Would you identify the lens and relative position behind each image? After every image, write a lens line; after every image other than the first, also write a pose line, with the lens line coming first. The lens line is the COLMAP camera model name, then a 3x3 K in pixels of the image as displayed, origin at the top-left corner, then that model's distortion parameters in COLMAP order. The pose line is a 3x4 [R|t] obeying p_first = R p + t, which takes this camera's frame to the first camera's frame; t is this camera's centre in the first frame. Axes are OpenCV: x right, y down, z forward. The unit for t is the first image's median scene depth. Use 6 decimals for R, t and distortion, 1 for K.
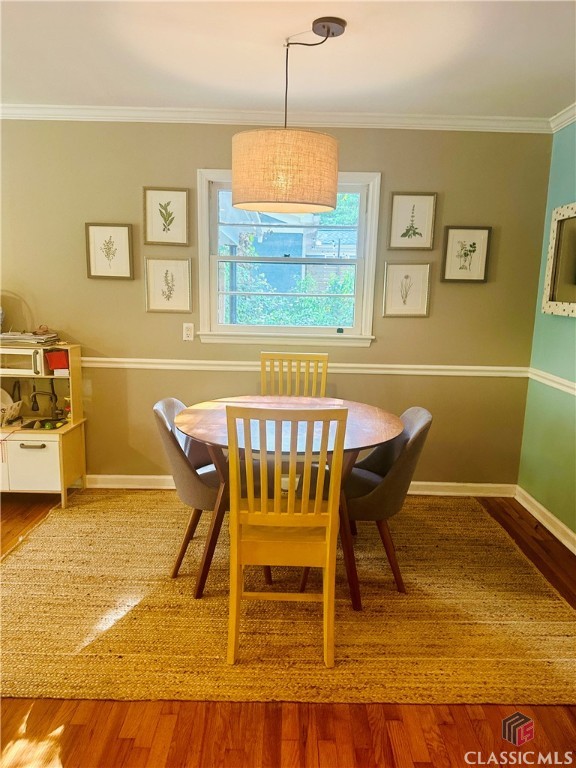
lens RADIAL K [[536.0, 0, 288.0], [0, 536.0, 384.0], [0, 0, 1]] dist [0.001490, 0.000538]
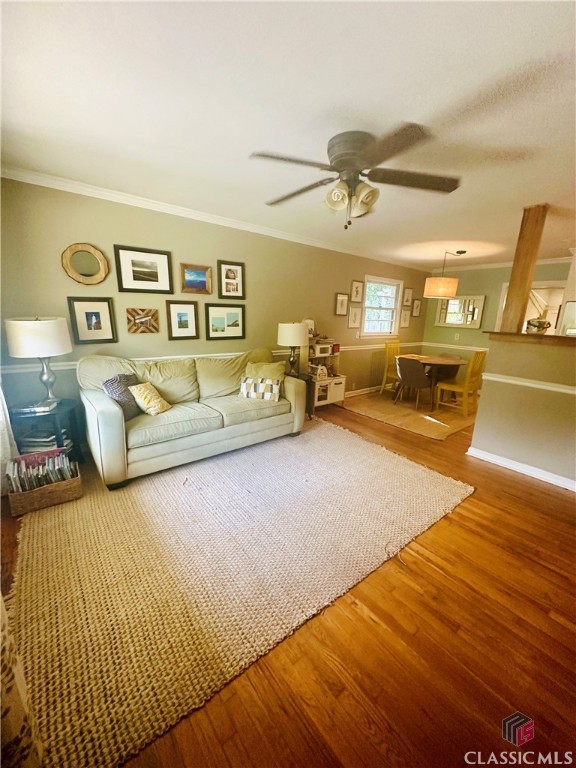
lens RADIAL K [[307.0, 0, 290.2], [0, 307.0, 385.8], [0, 0, 1]] dist [-0.000992, 0.000158]
pose [[0.774060, -0.142930, 0.616768, -1.472853], [0.101388, 0.989596, 0.102084, -0.041026], [-0.624942, -0.016486, 0.780497, 0.016083]]
